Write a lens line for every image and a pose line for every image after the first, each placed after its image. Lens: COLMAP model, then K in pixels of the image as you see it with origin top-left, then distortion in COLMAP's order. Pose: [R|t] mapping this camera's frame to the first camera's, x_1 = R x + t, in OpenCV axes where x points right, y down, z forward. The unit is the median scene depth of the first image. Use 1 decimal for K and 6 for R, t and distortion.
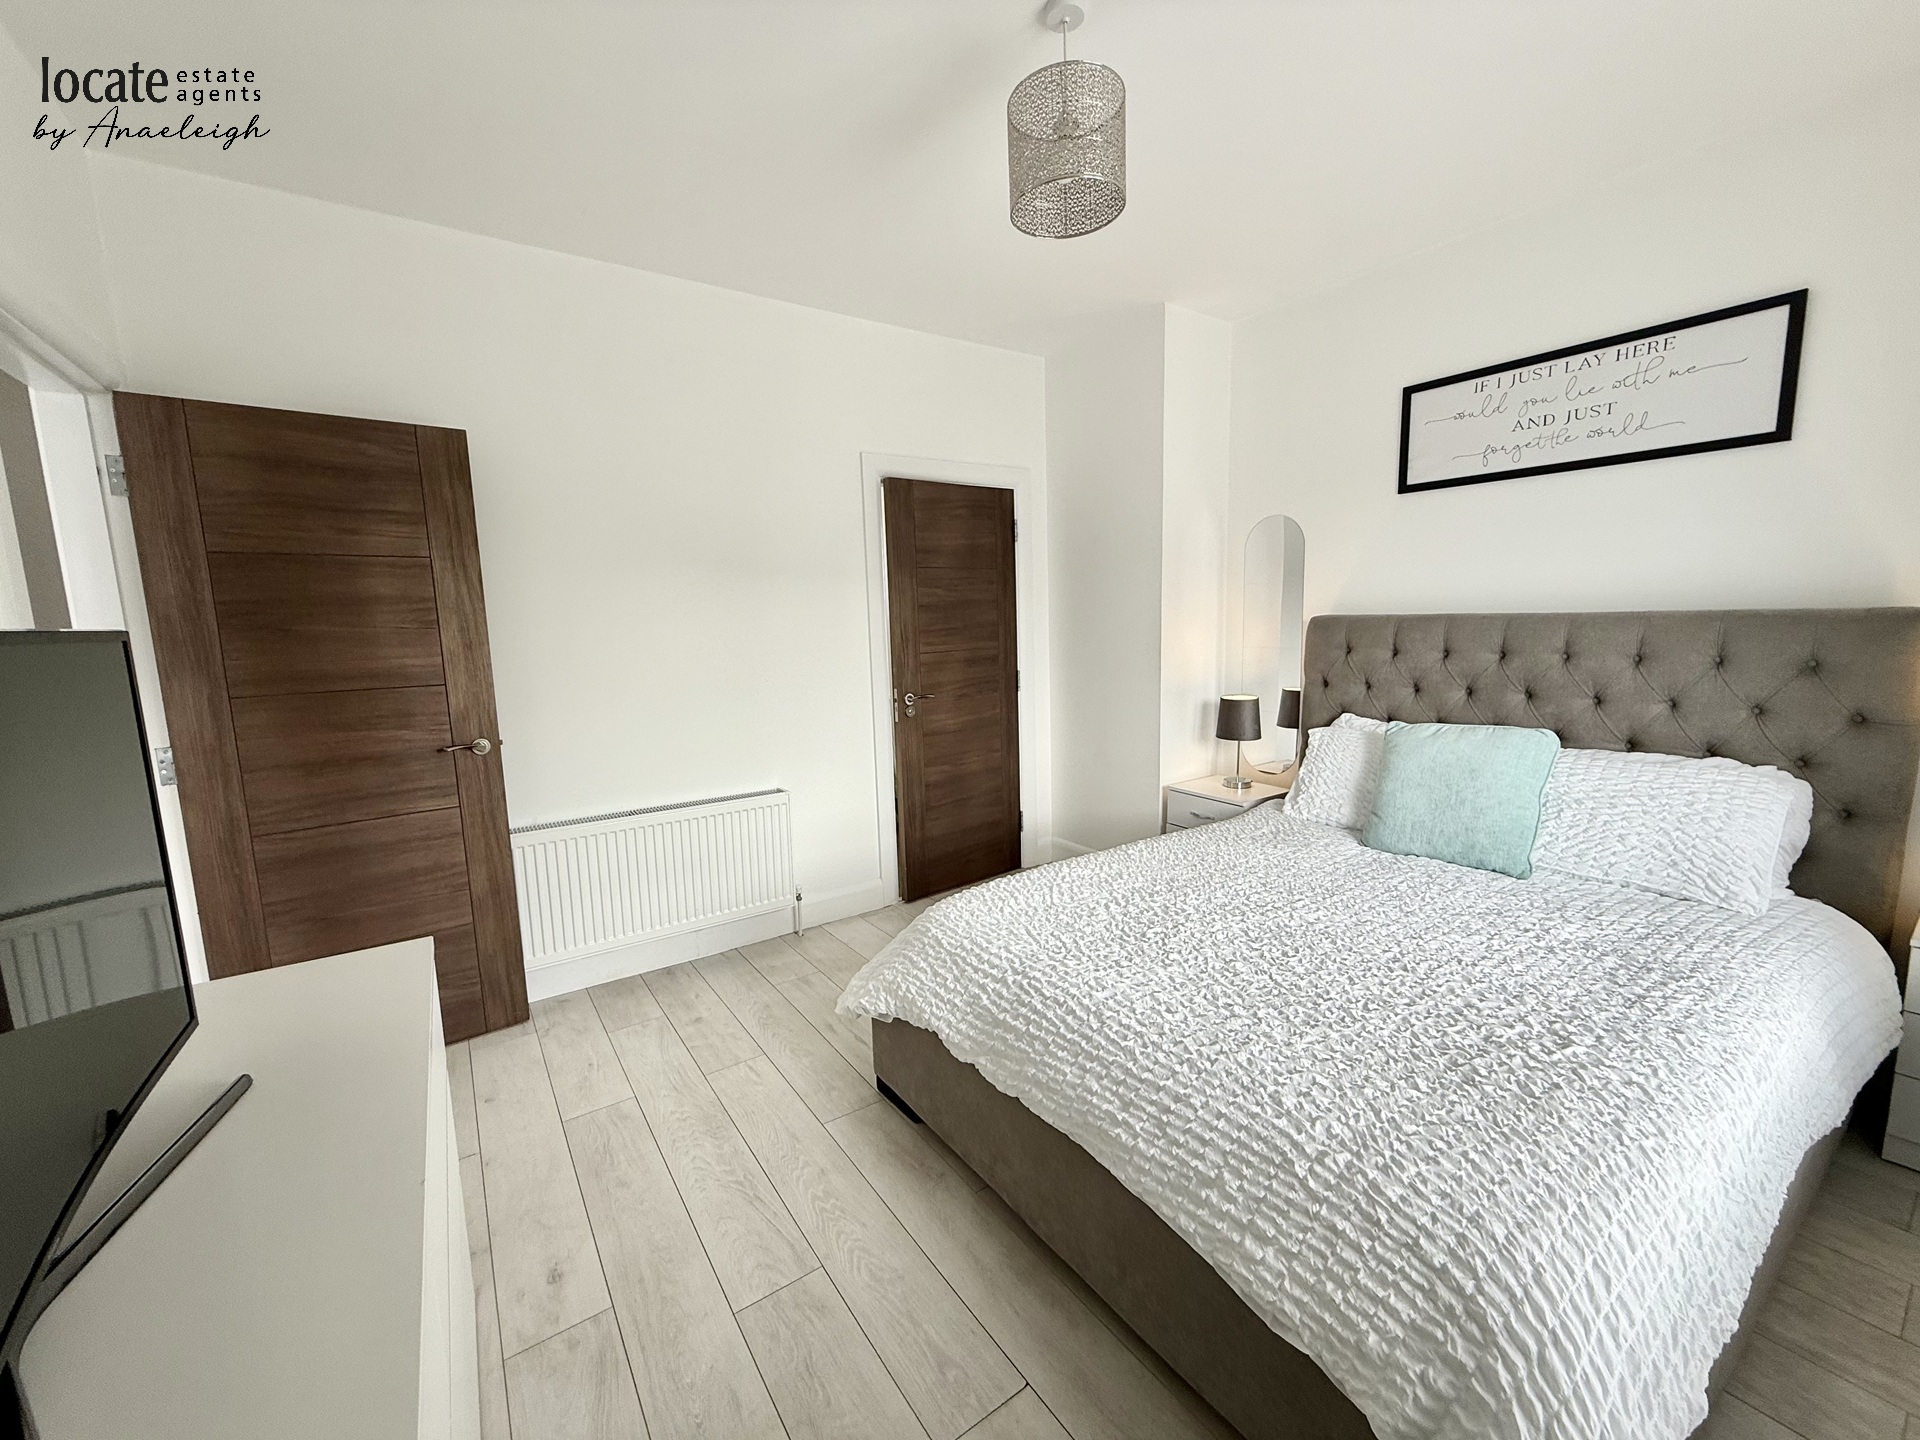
lens RADIAL K [[759.3, 0, 958.3], [0, 759.3, 718.4], [0, 0, 1]] dist [-0.001032, 0.000281]
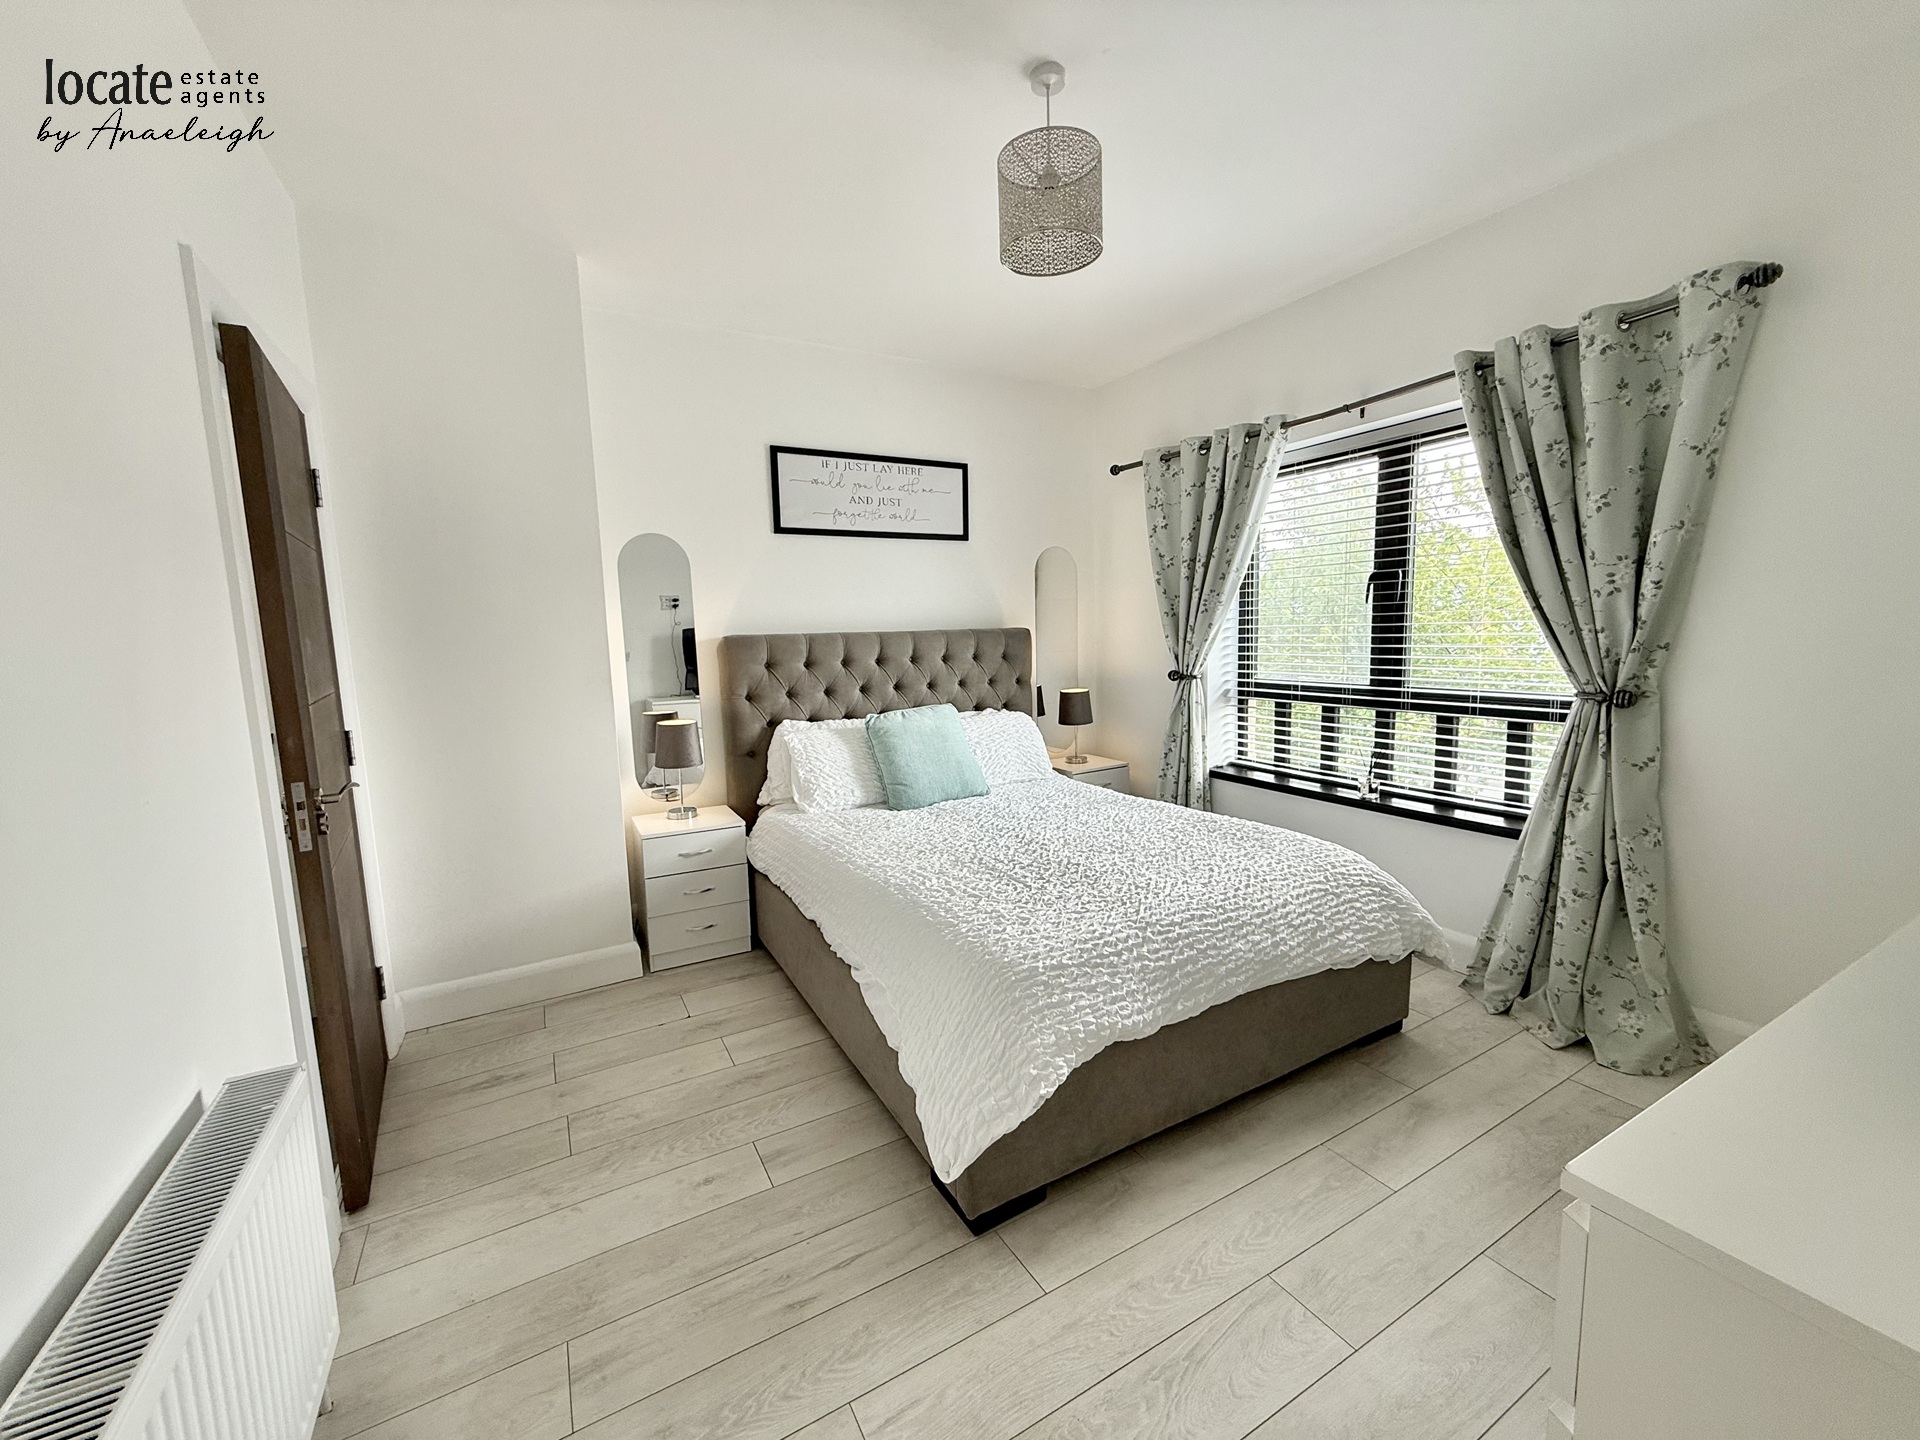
lens RADIAL K [[759.3, 0, 940.2], [0, 759.3, 721.3], [0, 0, 1]] dist [-0.001032, 0.000281]
pose [[0.104511, -0.099327, 0.989551, -0.942157], [0.157933, 0.984031, 0.082093, -0.097401], [-0.981904, 0.147703, 0.118530, 1.014825]]
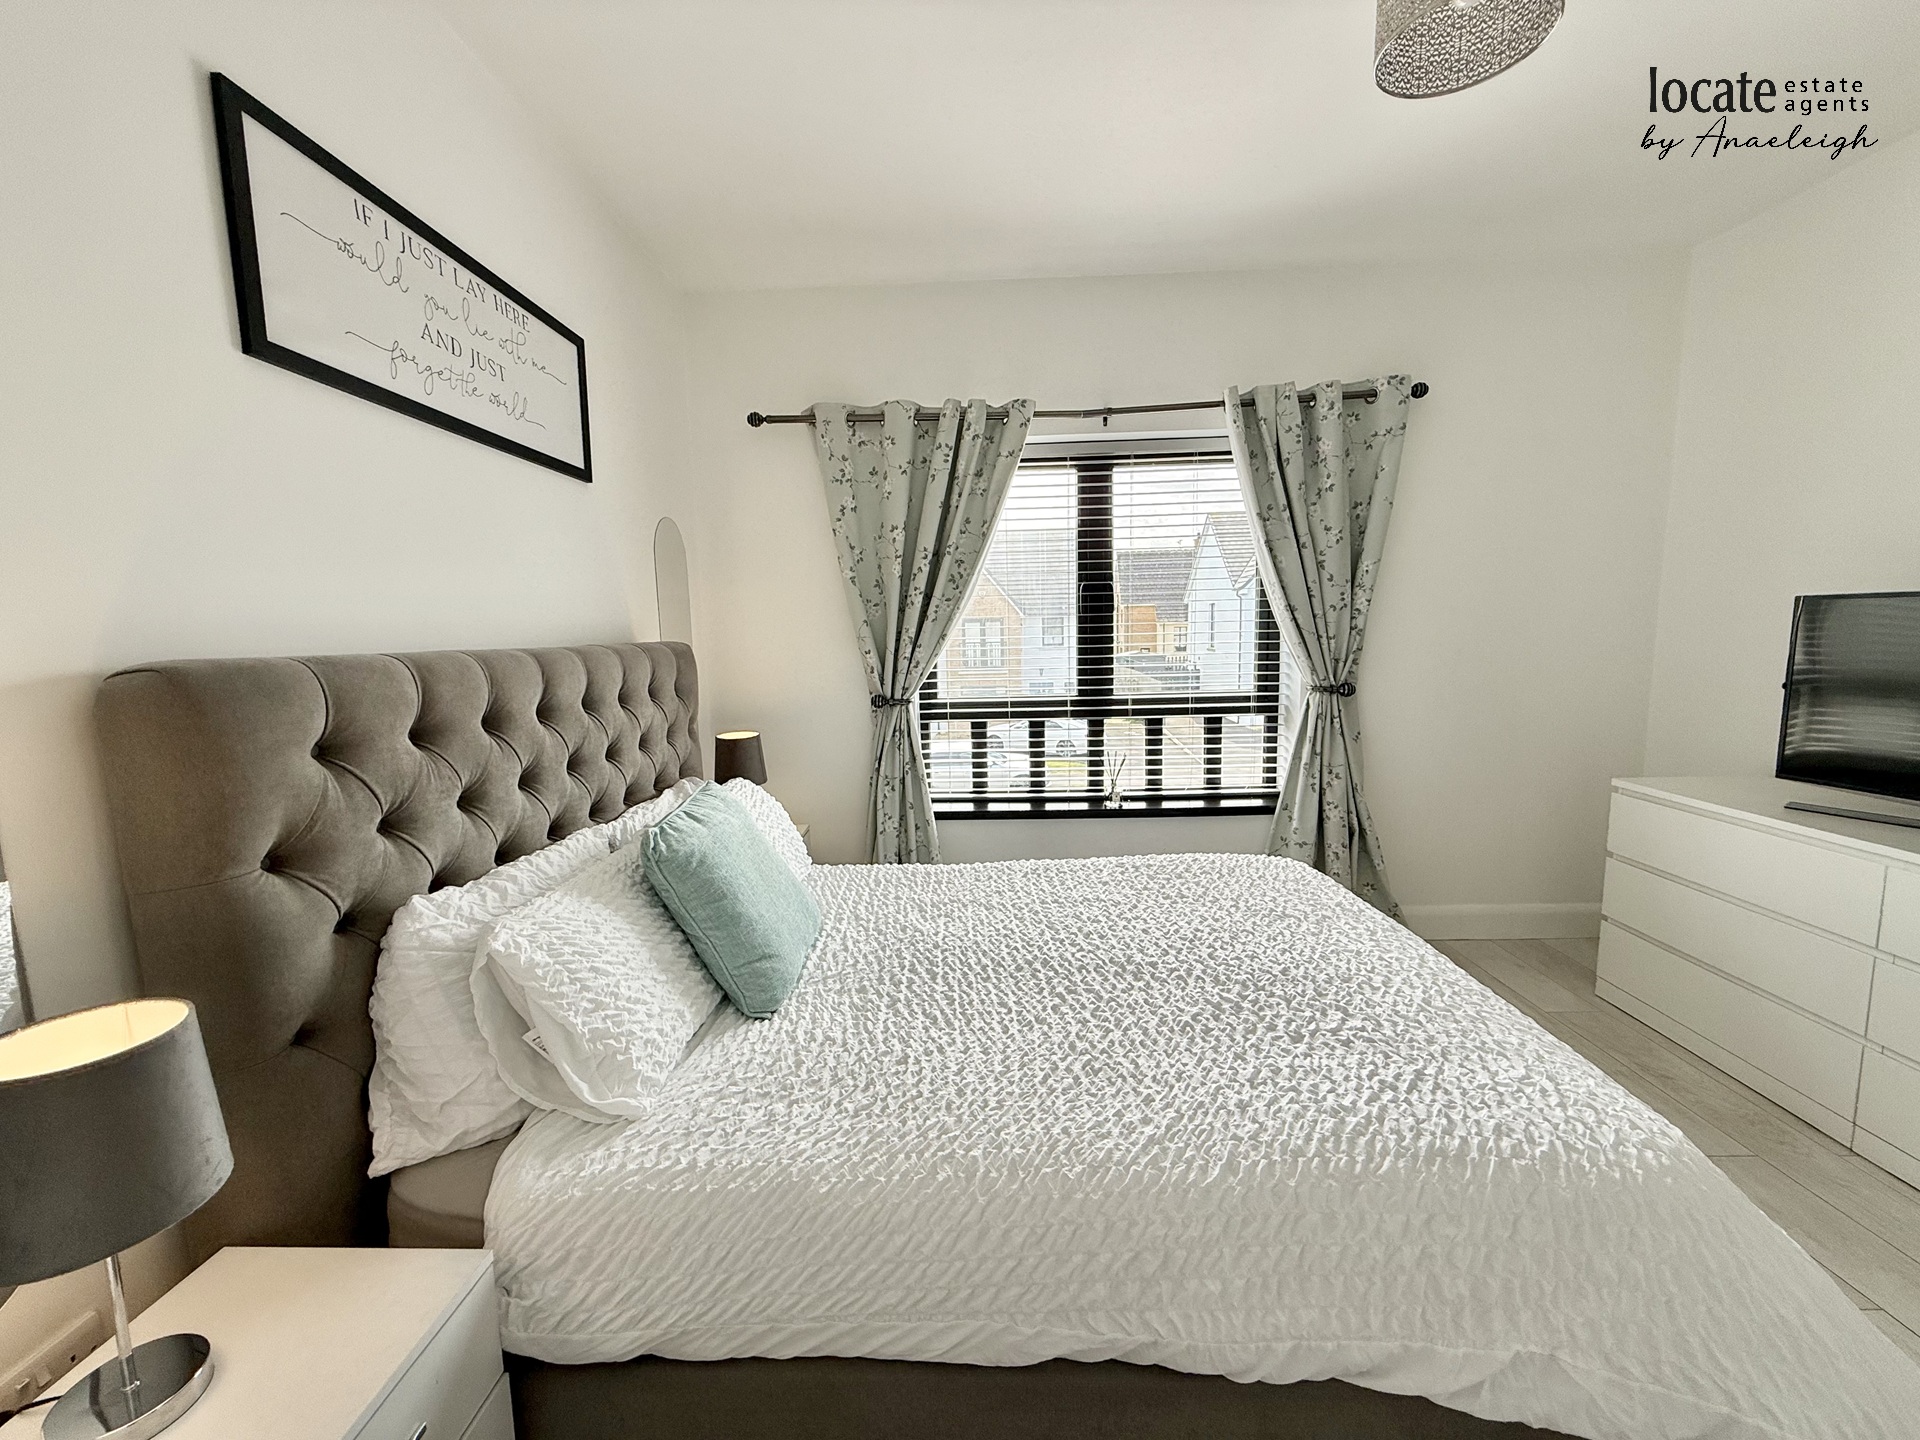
lens RADIAL K [[759.3, 0, 952.6], [0, 759.3, 723.2], [0, 0, 1]] dist [-0.001032, 0.000281]
pose [[-0.801412, -0.030977, 0.597311, 0.071735], [0.123918, 0.968390, 0.216483, -0.234658], [-0.585136, 0.247510, -0.772240, 1.783069]]
